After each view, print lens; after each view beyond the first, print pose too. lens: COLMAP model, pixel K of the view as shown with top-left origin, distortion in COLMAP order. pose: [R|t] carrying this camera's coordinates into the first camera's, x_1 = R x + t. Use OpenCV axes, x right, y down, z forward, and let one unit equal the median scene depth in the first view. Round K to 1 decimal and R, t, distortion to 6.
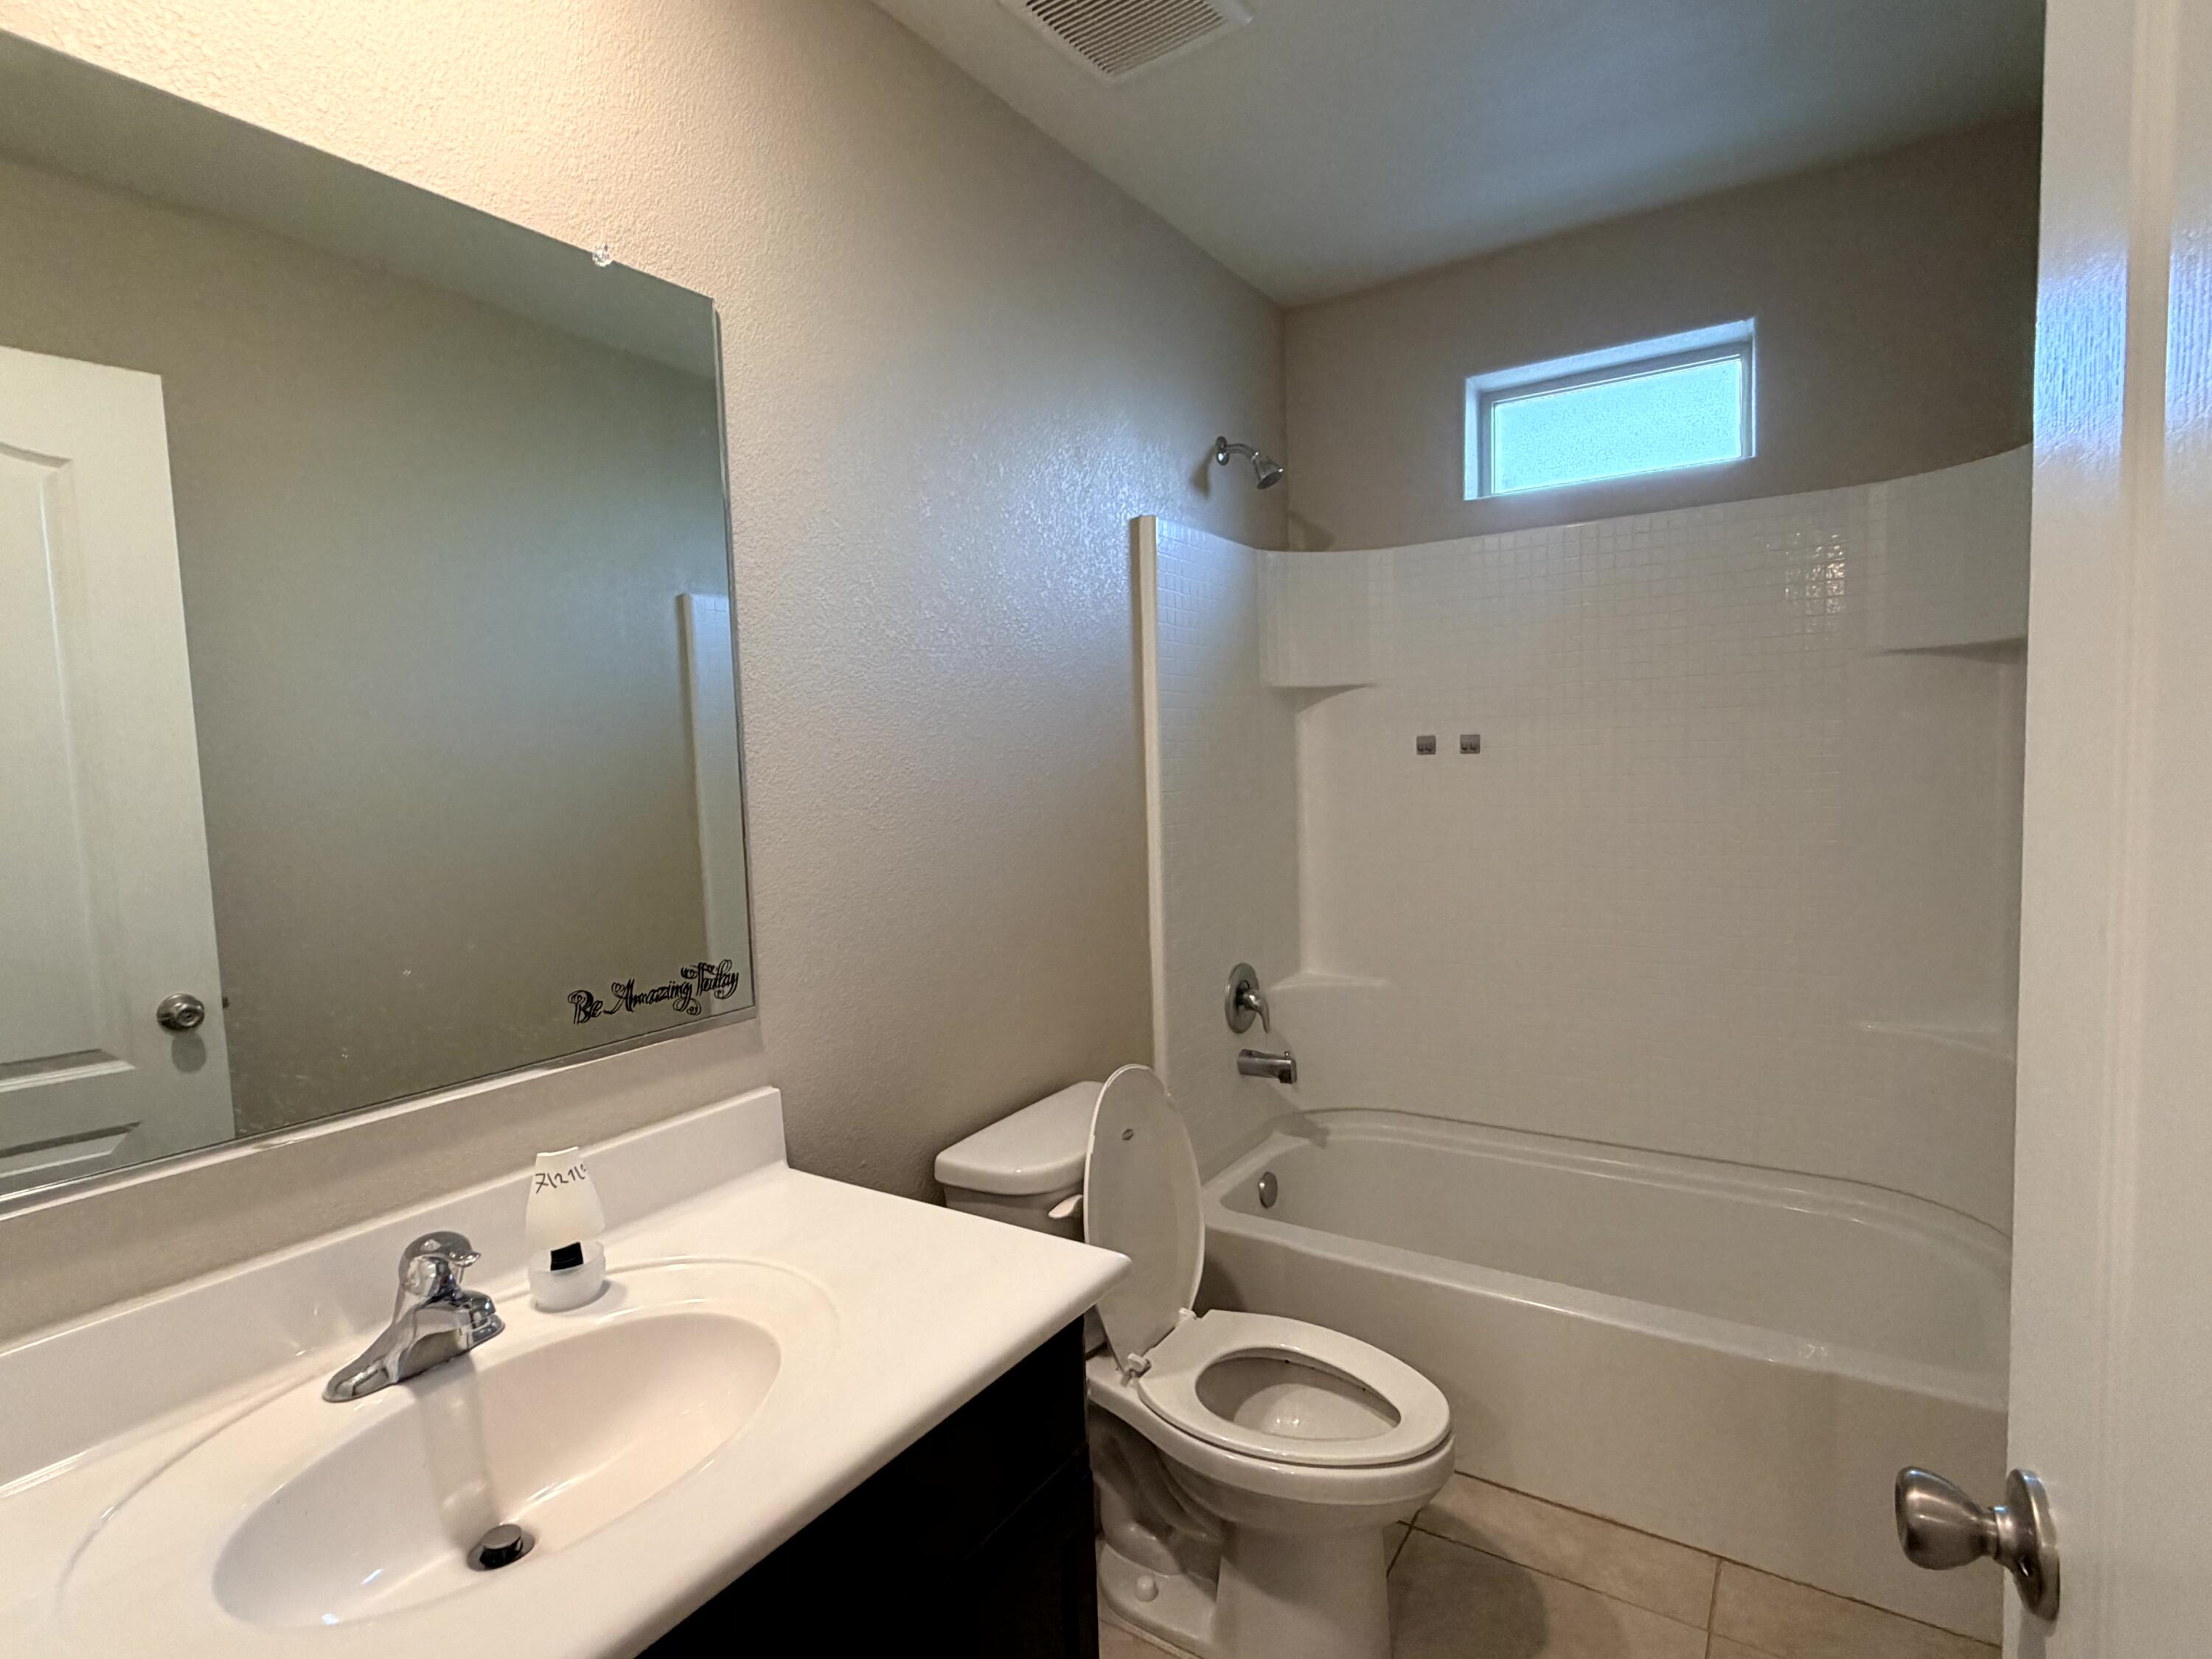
lens RADIAL K [[1129.1, 0, 1094.1], [0, 1129.1, 827.8], [0, 0, 1]] dist [0.000092, 0.000790]
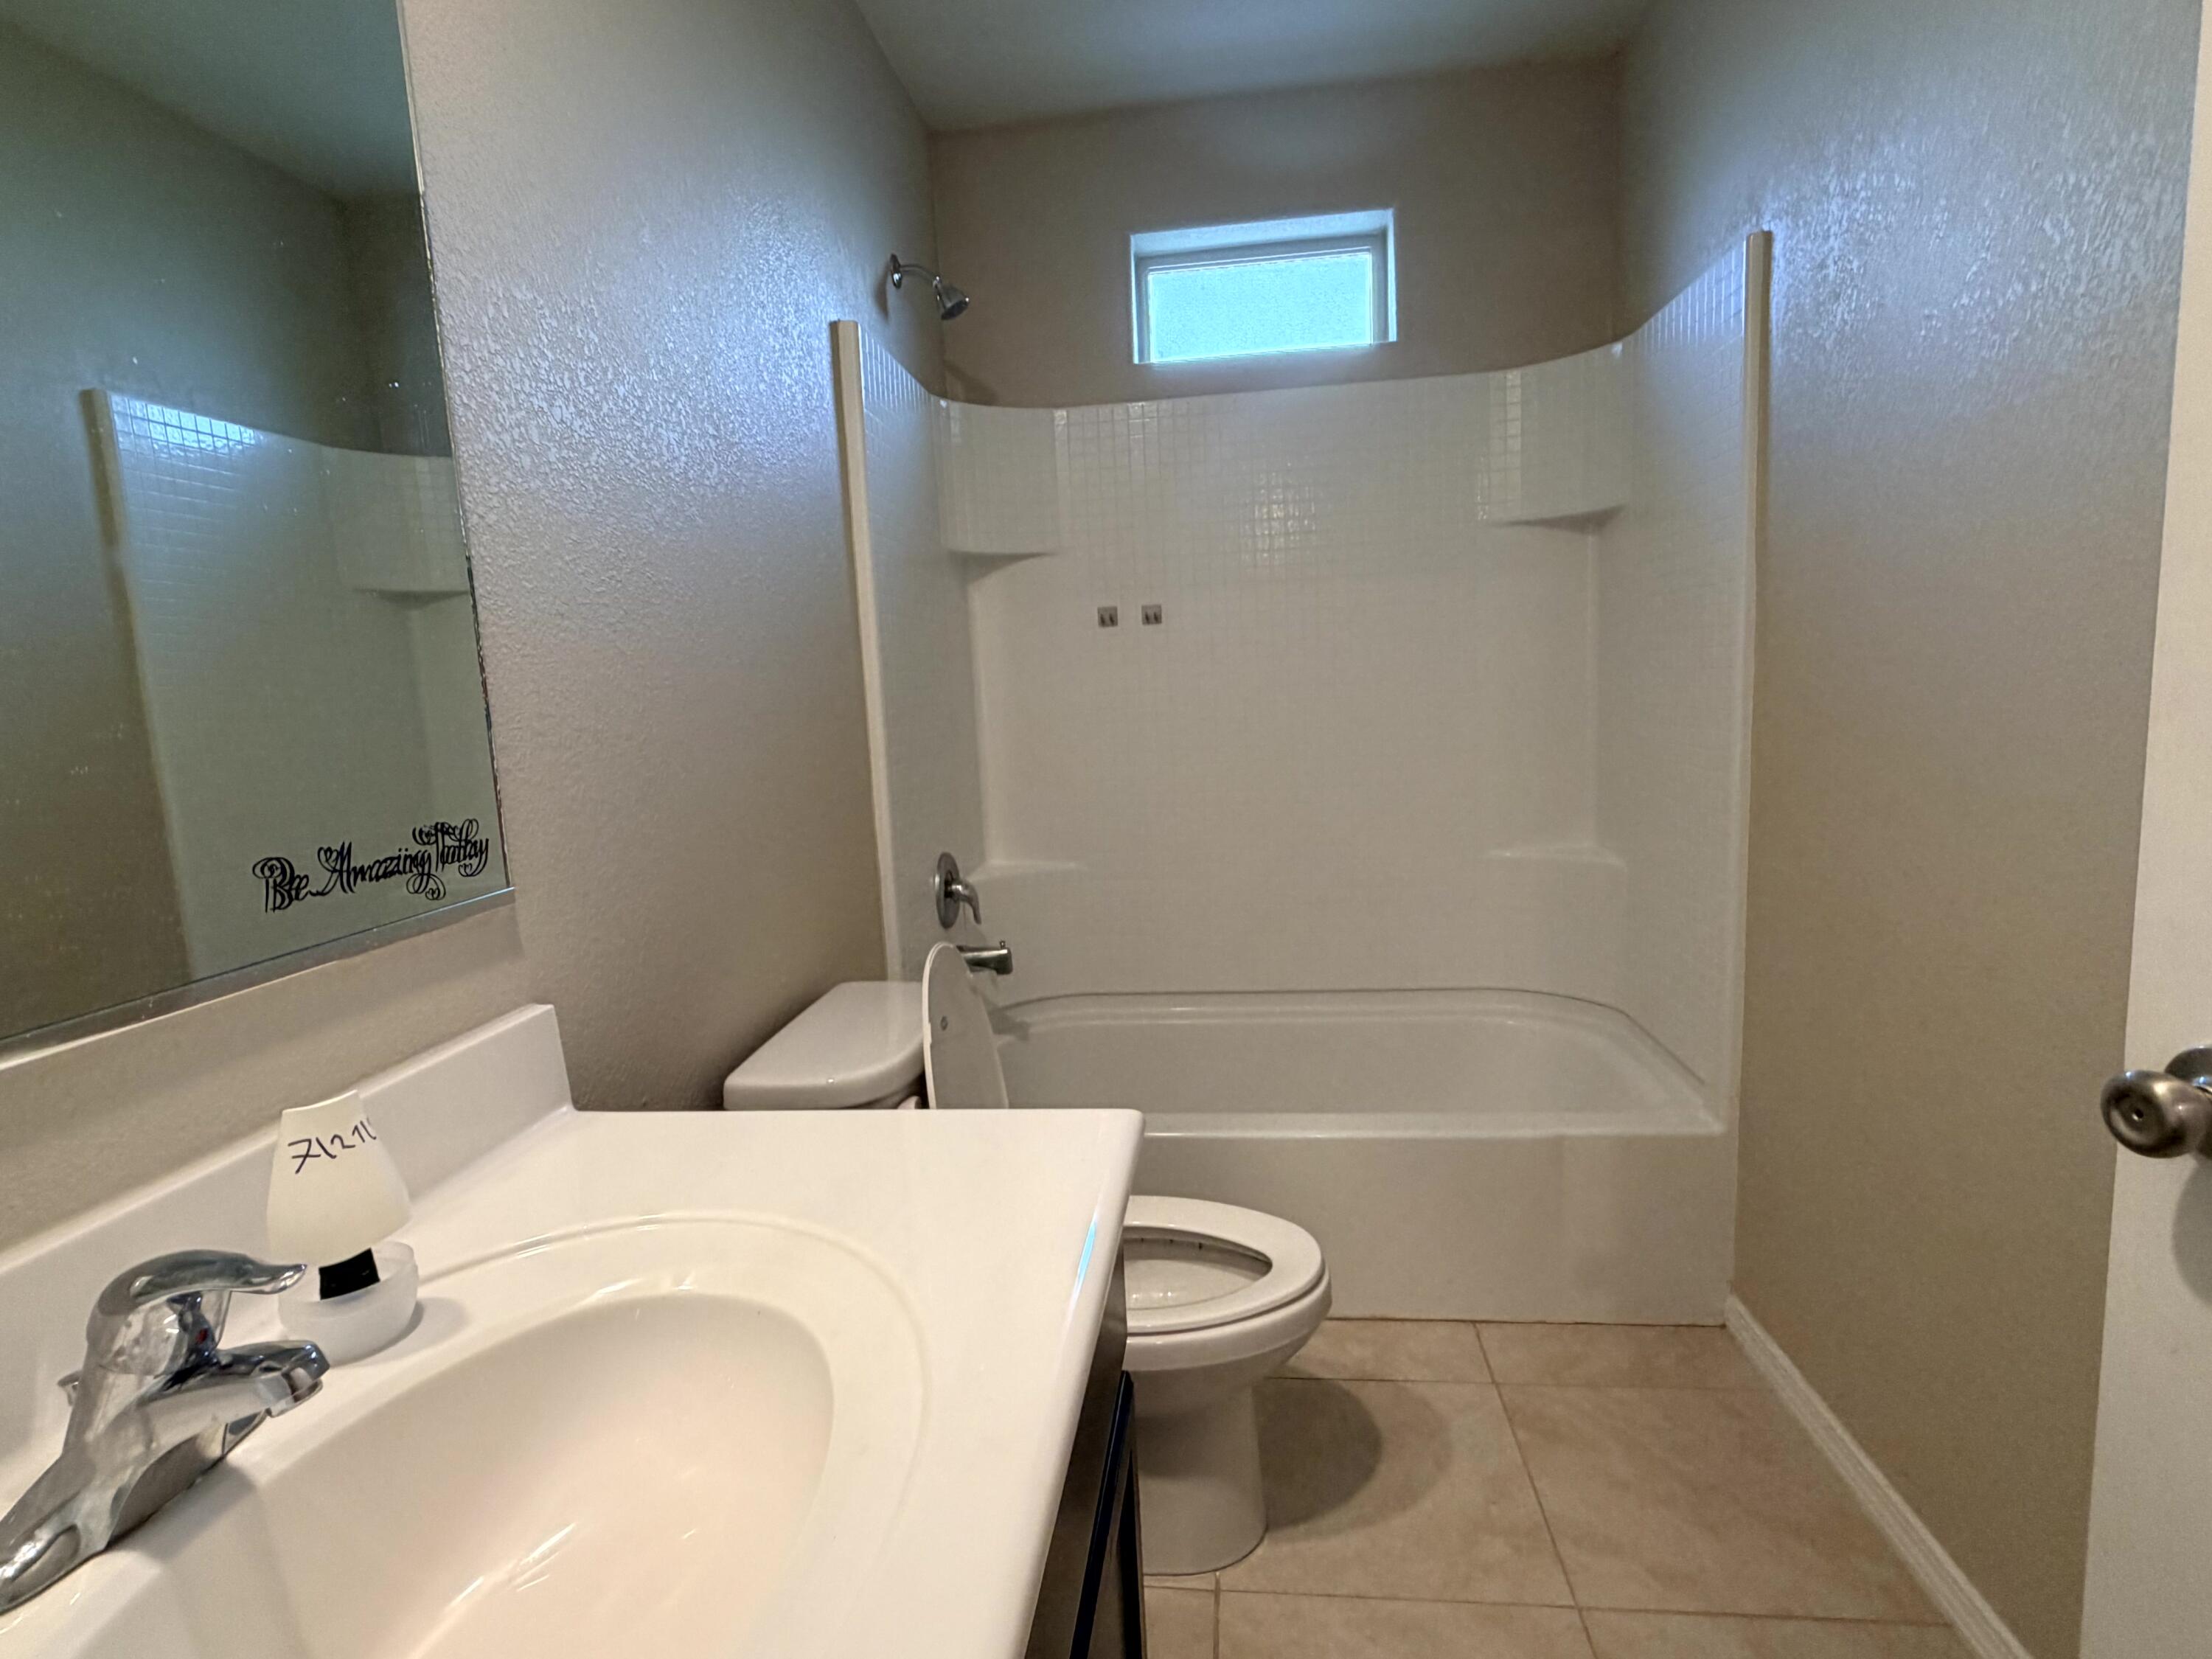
lens RADIAL K [[1129.1, 0, 1108.3], [0, 1129.1, 829.3], [0, 0, 1]] dist [0.000092, 0.000790]
pose [[0.895005, -0.069967, 0.440534, -0.223316], [0.049785, 0.997120, 0.057219, 0.081747], [-0.443269, -0.029280, 0.895910, 0.180641]]
